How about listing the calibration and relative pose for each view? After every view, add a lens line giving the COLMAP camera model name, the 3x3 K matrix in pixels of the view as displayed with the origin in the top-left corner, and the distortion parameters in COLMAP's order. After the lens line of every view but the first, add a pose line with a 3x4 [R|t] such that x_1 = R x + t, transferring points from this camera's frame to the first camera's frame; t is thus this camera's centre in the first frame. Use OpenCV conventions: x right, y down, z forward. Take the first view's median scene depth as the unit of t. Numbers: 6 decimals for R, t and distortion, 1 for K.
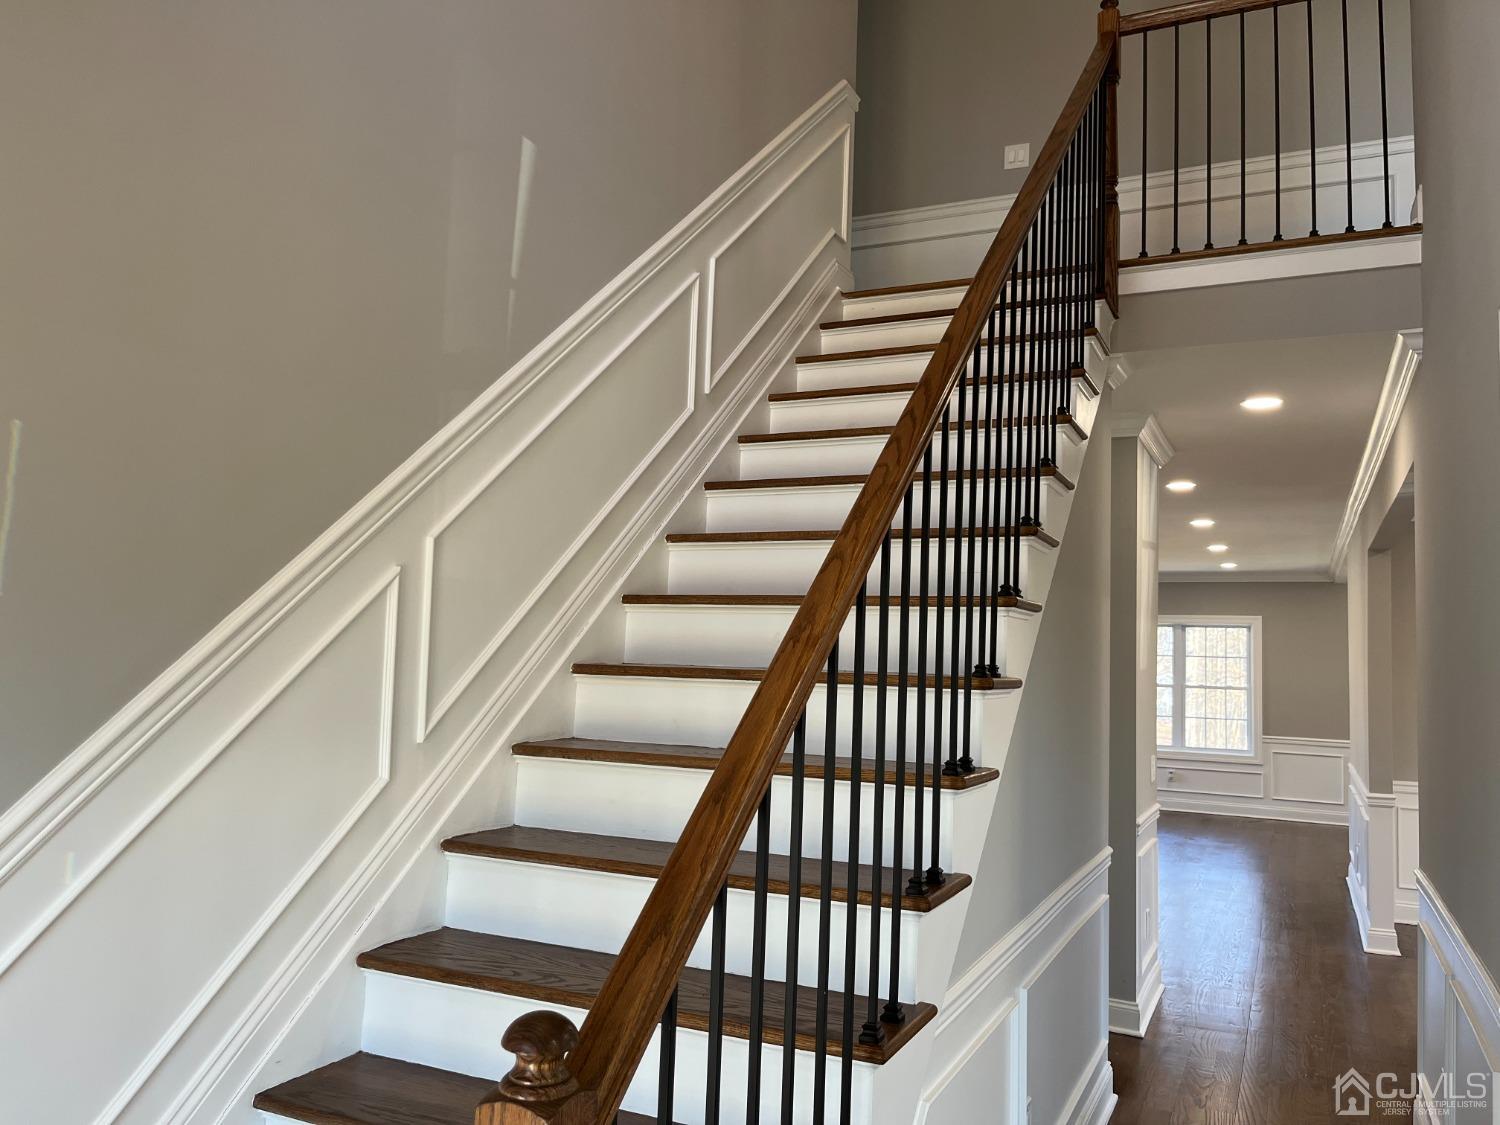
lens RADIAL K [[1146.4, 0, 744.3], [0, 1146.4, 564.6], [0, 0, 1]] dist [0.051407, -0.039356]
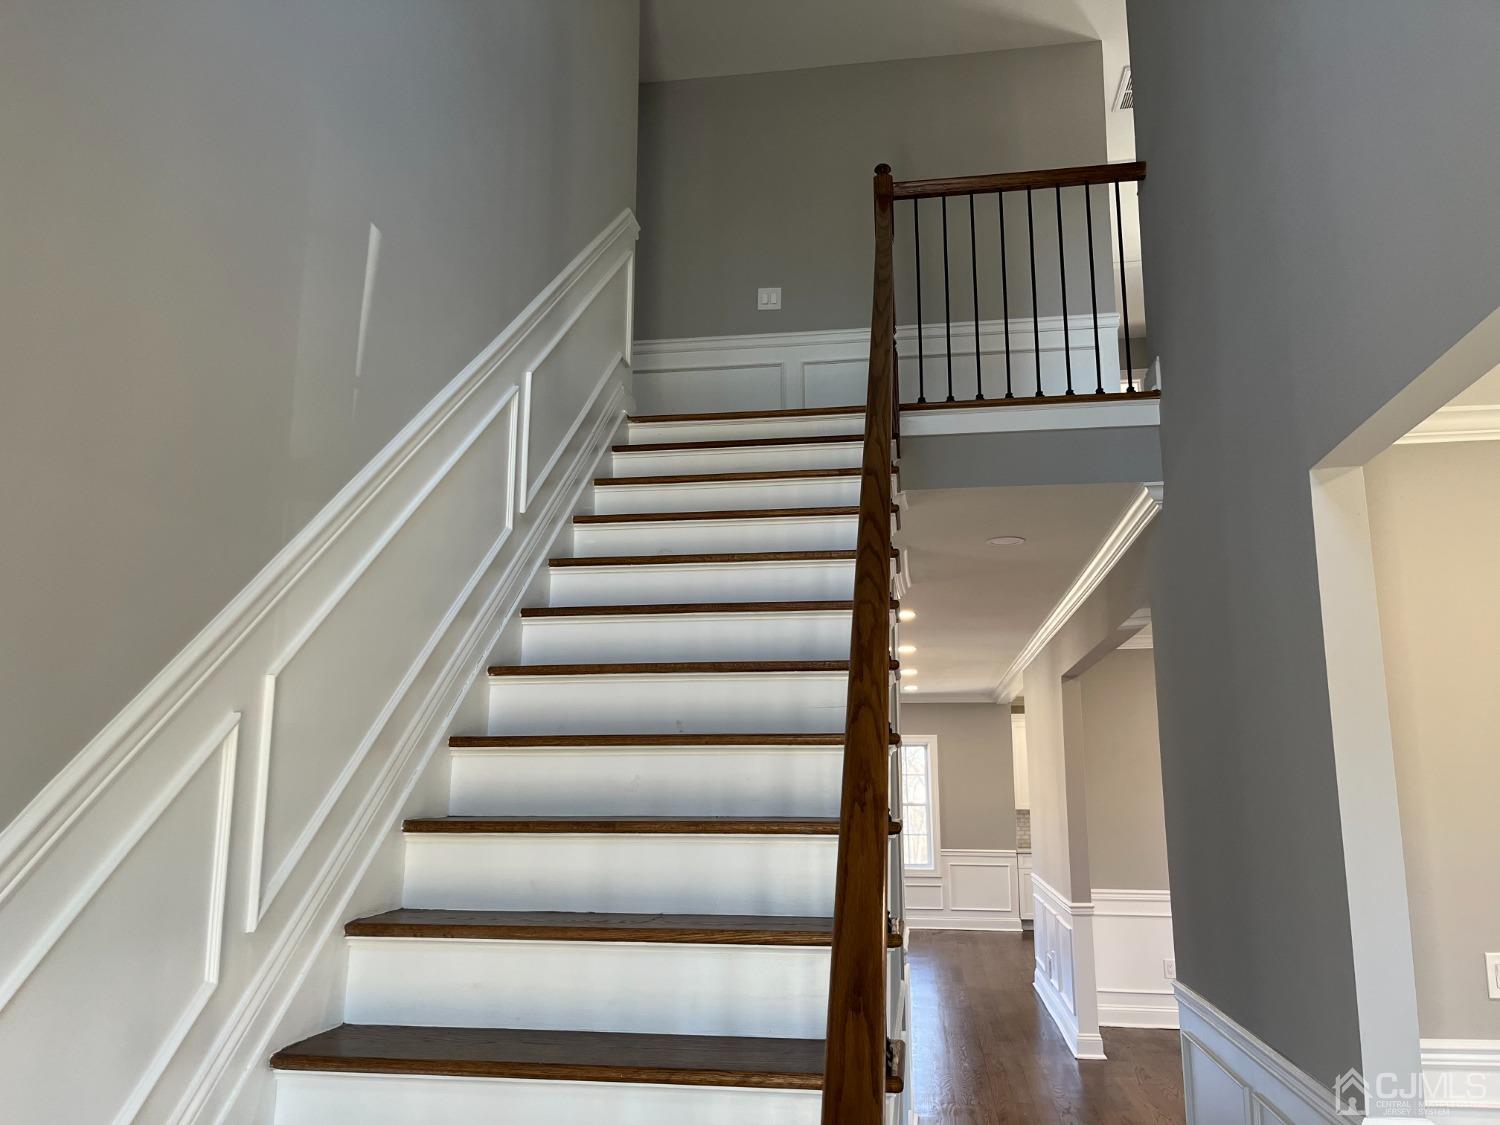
lens RADIAL K [[1146.4, 0, 750.9], [0, 1146.4, 571.1], [0, 0, 1]] dist [0.051407, -0.039356]
pose [[0.957904, 0.023982, 0.286086, -0.101907], [0.004789, 0.995031, -0.099448, -0.007949], [-0.287049, 0.096632, 0.953029, 0.056576]]
